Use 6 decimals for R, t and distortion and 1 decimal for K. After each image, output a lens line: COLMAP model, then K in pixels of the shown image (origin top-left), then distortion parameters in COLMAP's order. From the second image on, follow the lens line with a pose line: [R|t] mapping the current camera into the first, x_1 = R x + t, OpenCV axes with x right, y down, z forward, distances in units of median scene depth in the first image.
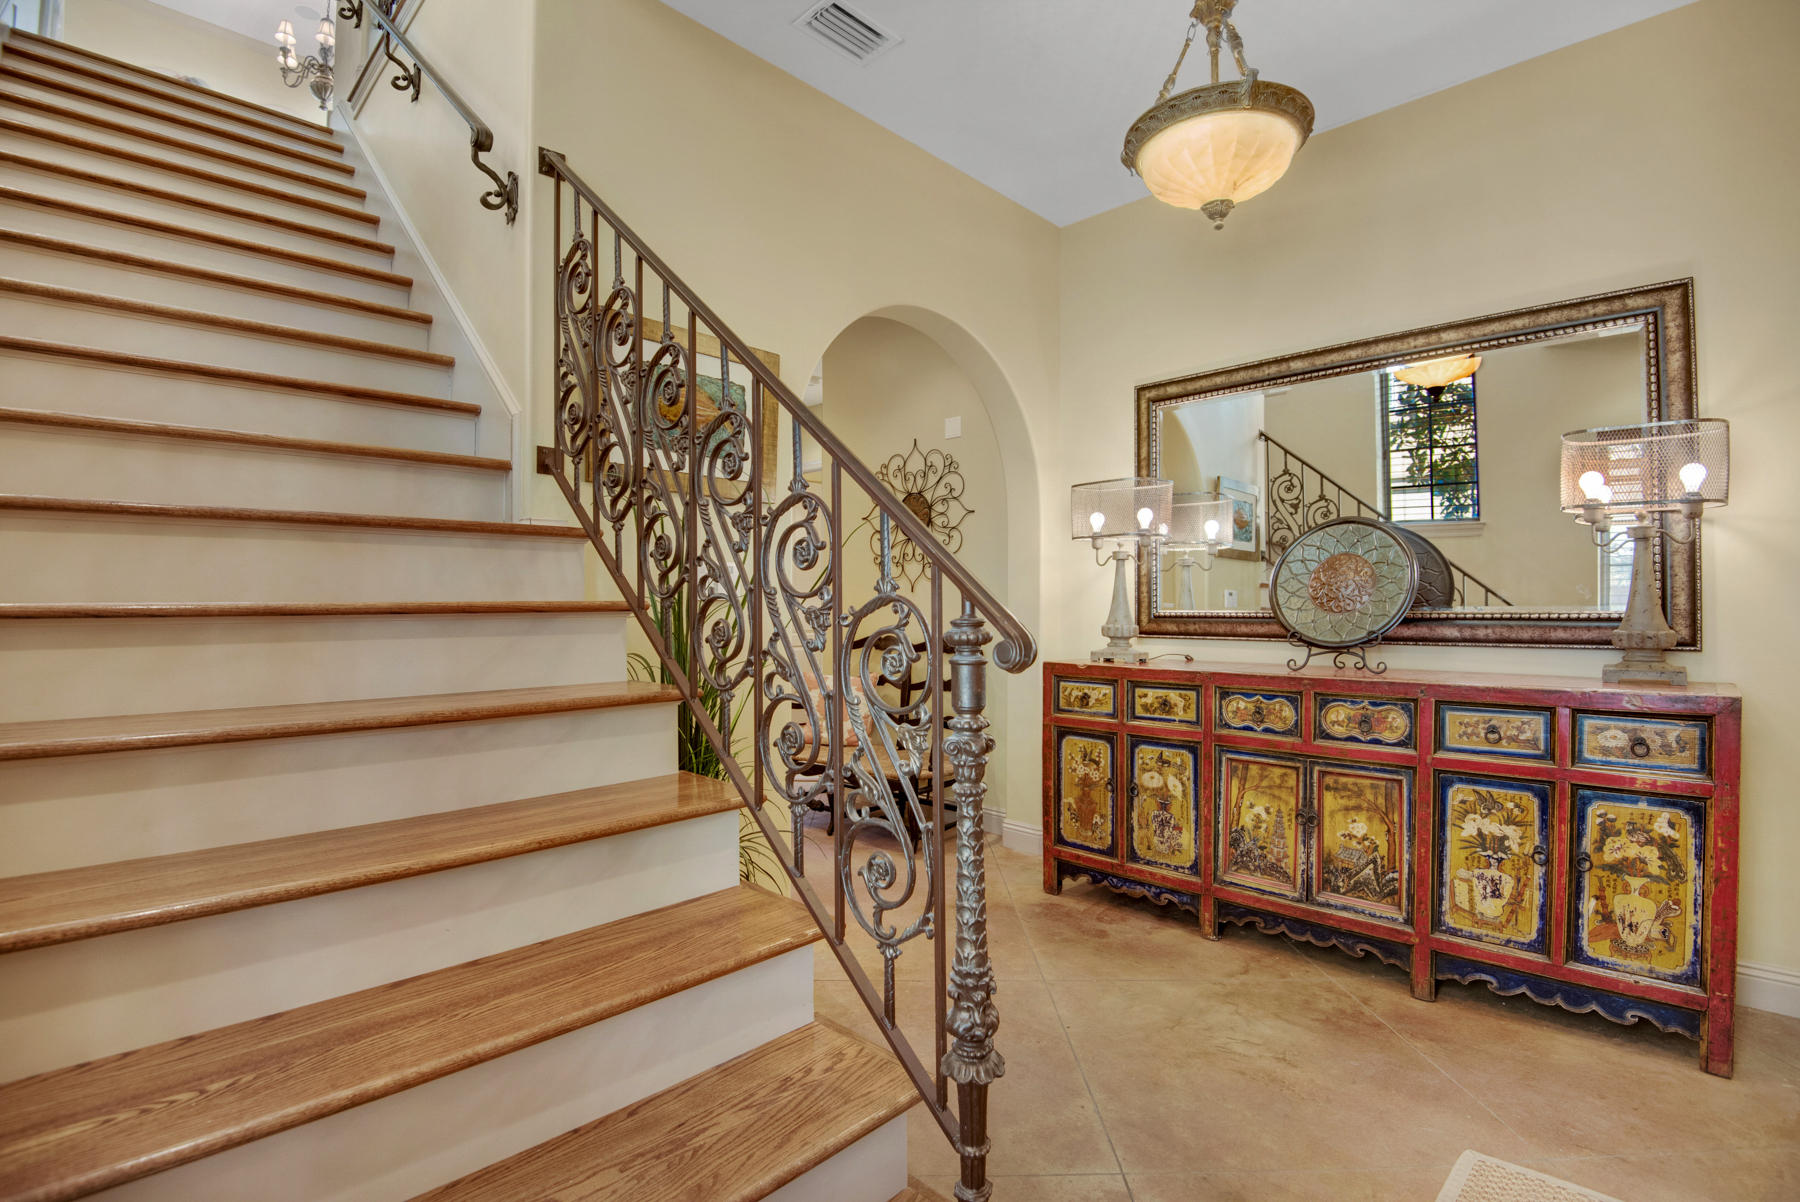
lens RADIAL K [[837.8, 0, 900.3], [0, 837.8, 605.3], [0, 0, 1]] dist [-0.004013, -0.000030]
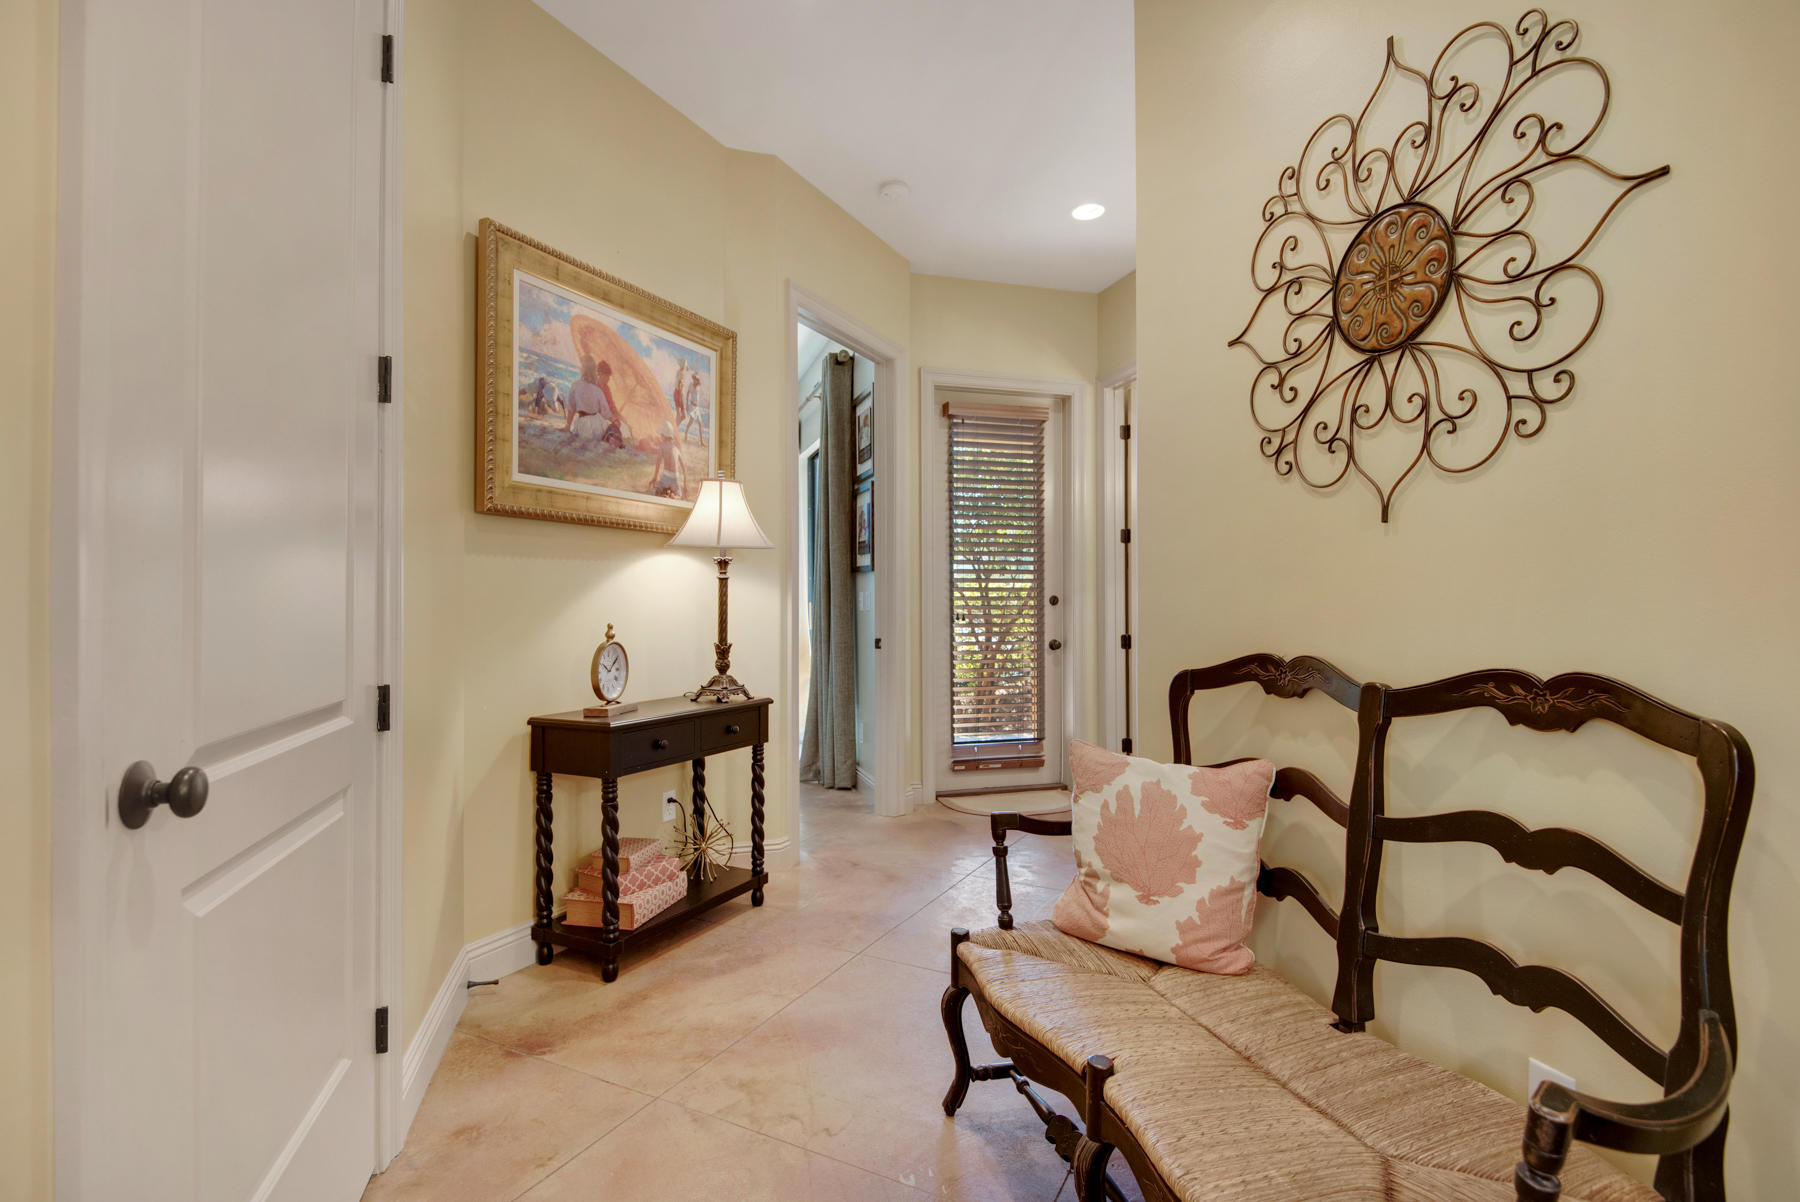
lens RADIAL K [[872.8, 0, 903.3], [0, 872.8, 604.8], [0, 0, 1]] dist [0.015791, -0.002341]
pose [[0.887997, -0.010634, -0.459726, 0.004779], [0.008161, 0.999940, -0.007365, 0.017239], [0.459776, 0.002789, 0.888030, 0.628023]]
